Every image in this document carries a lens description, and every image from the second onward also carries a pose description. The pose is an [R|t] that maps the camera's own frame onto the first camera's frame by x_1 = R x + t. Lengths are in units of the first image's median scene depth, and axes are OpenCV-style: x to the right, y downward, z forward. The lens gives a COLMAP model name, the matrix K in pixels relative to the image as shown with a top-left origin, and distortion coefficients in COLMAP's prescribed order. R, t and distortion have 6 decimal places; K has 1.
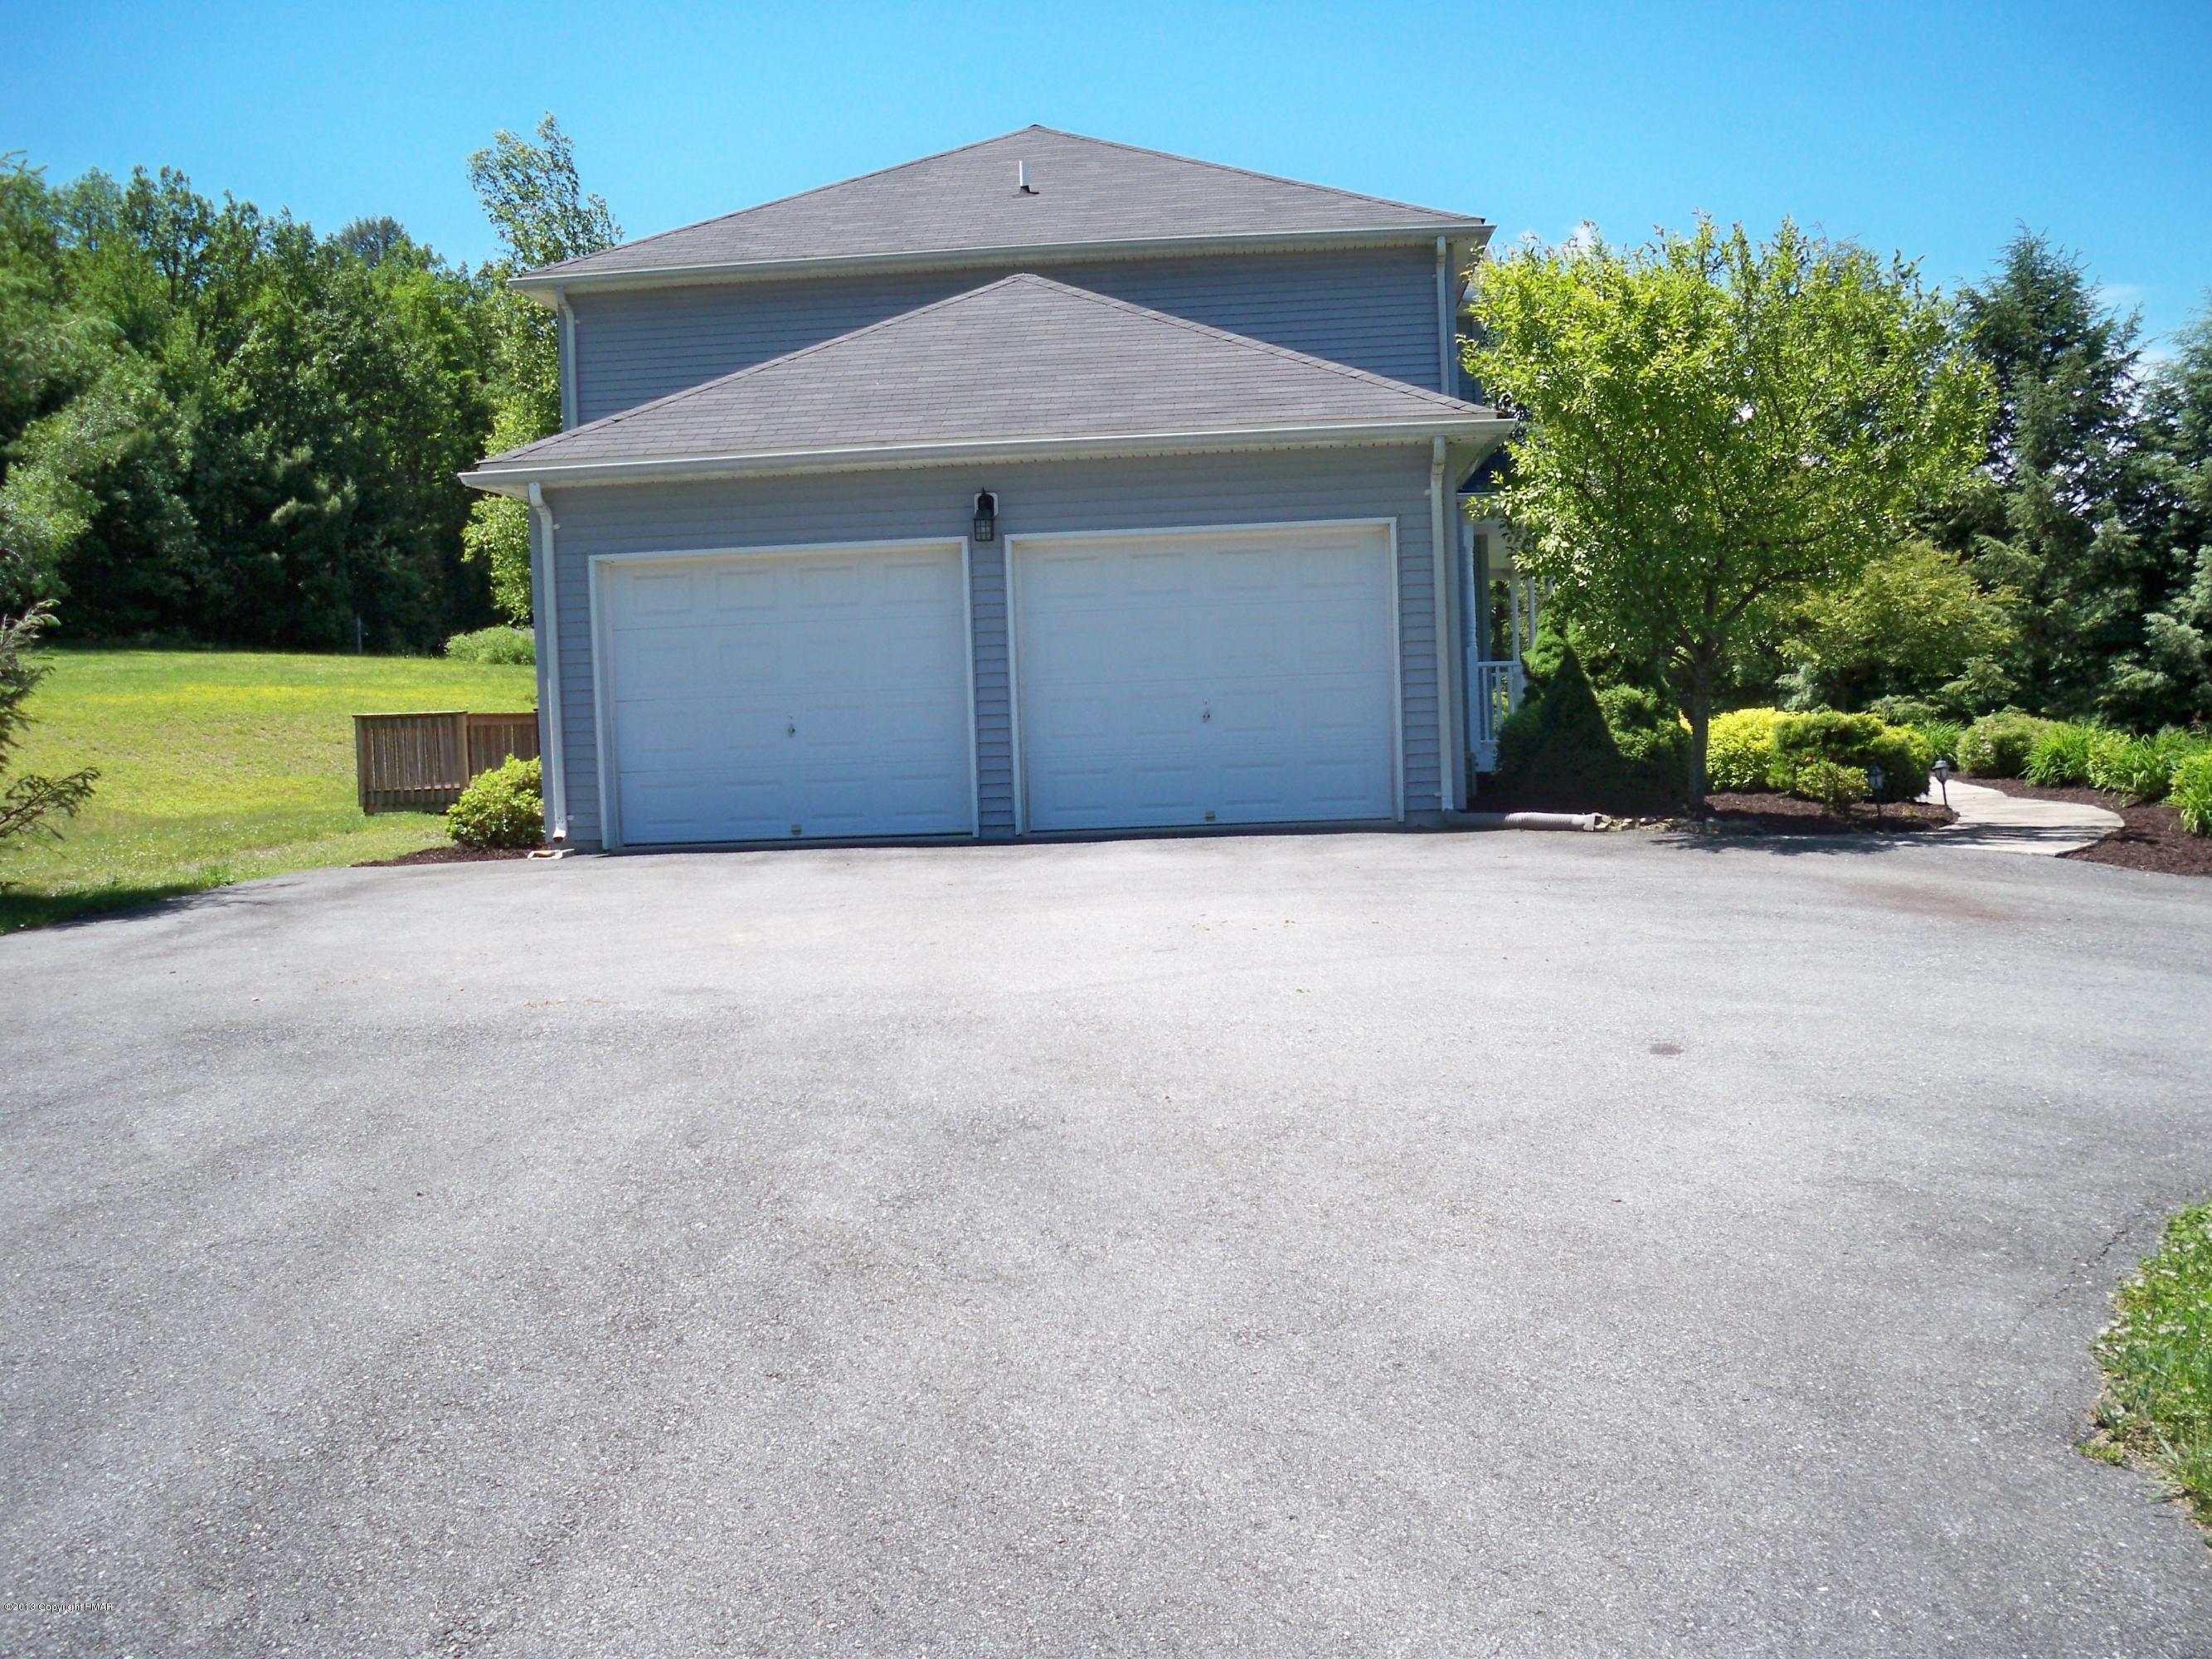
lens RADIAL K [[2263.3, 0, 1062.6], [0, 2263.3, 836.5], [0, 0, 1]] dist [-0.102371, 0.002339]
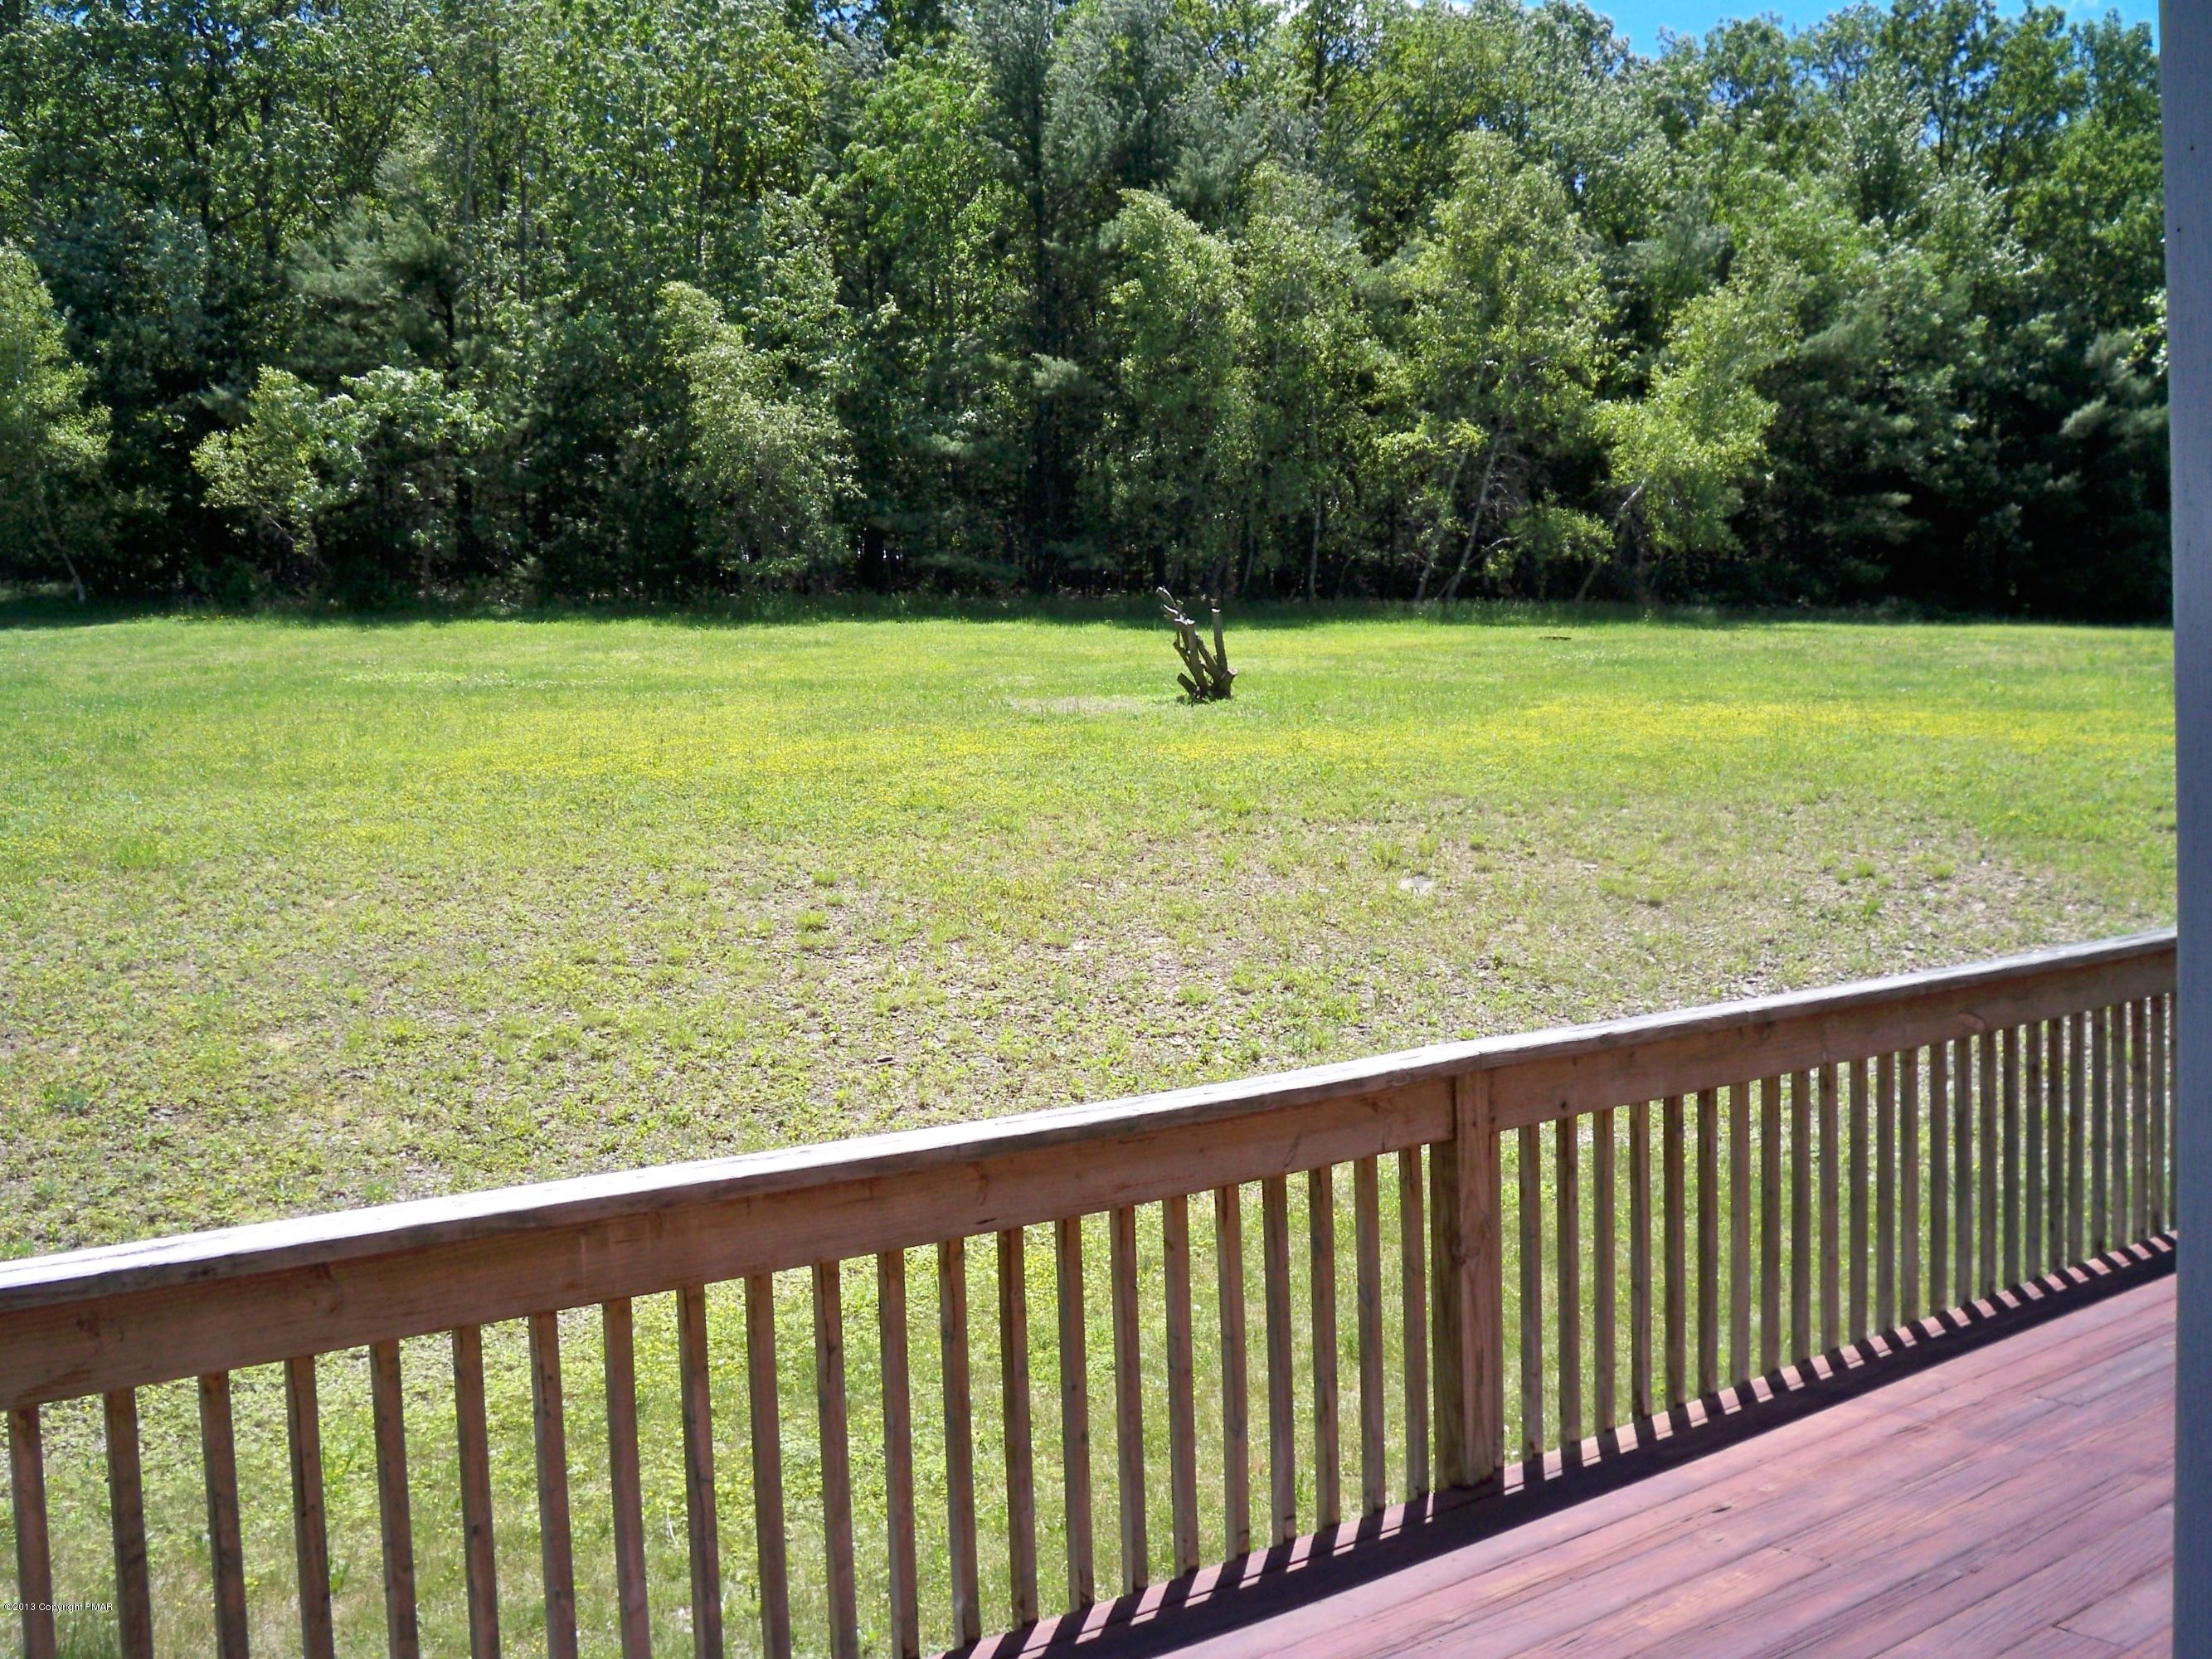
lens RADIAL K [[2263.3, 0, 1062.6], [0, 2263.3, 836.5], [0, 0, 1]] dist [-0.102371, 0.002339]
pose [[0.692204, 0.045674, -0.720255, -0.070575], [-0.036694, 0.998932, 0.028082, -0.023756], [0.720769, 0.006991, 0.693140, 0.294425]]
